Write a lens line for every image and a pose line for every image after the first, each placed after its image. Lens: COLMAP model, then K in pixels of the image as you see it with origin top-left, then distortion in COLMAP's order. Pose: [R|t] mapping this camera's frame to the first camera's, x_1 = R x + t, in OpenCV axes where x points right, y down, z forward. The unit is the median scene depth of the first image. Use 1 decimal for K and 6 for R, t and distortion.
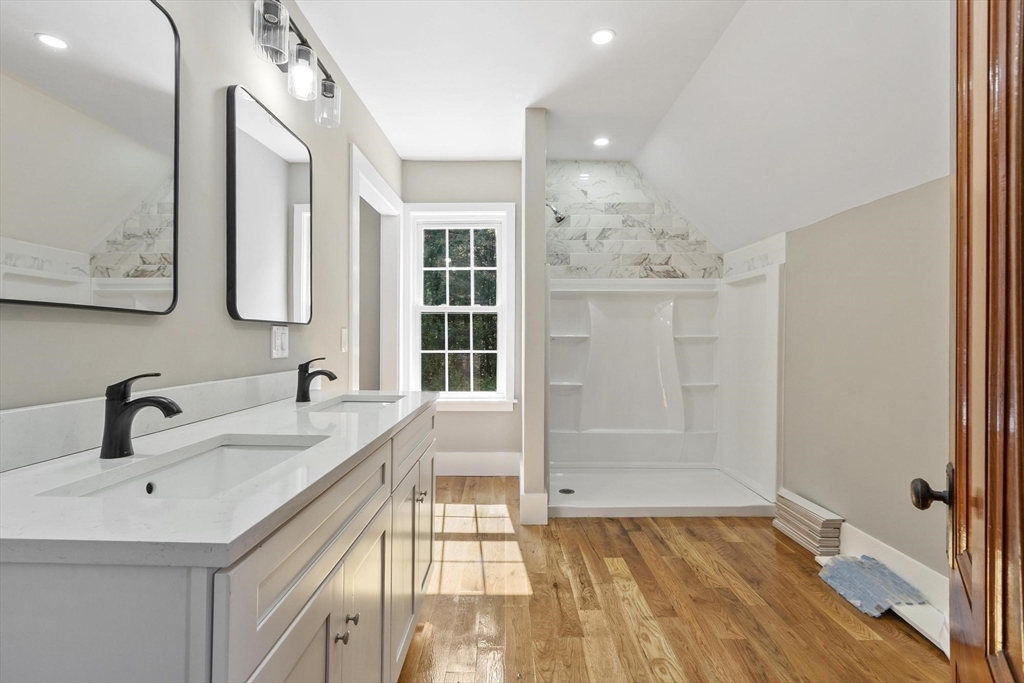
lens RADIAL K [[451.4, 0, 507.7], [0, 451.4, 336.8], [0, 0, 1]] dist [0.002105, 0.000549]
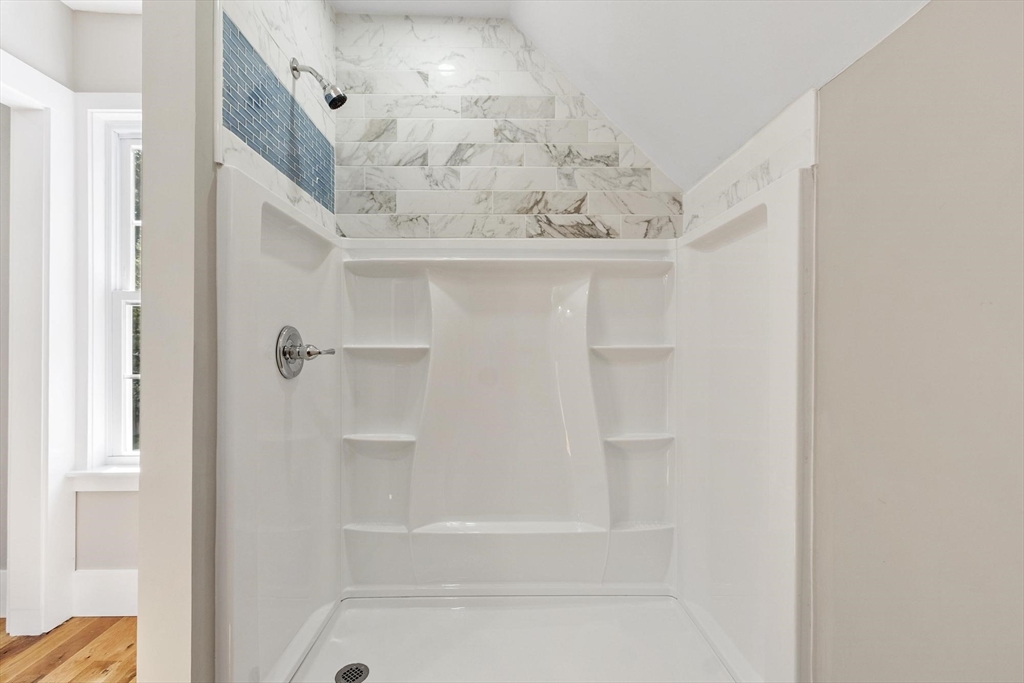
lens RADIAL K [[451.4, 0, 507.7], [0, 451.4, 336.8], [0, 0, 1]] dist [0.002105, 0.000549]
pose [[0.999881, 0.000078, 0.015447, 0.261209], [0.000061, 0.999959, -0.009022, -0.008148], [-0.015447, 0.009021, 0.999840, 0.469333]]
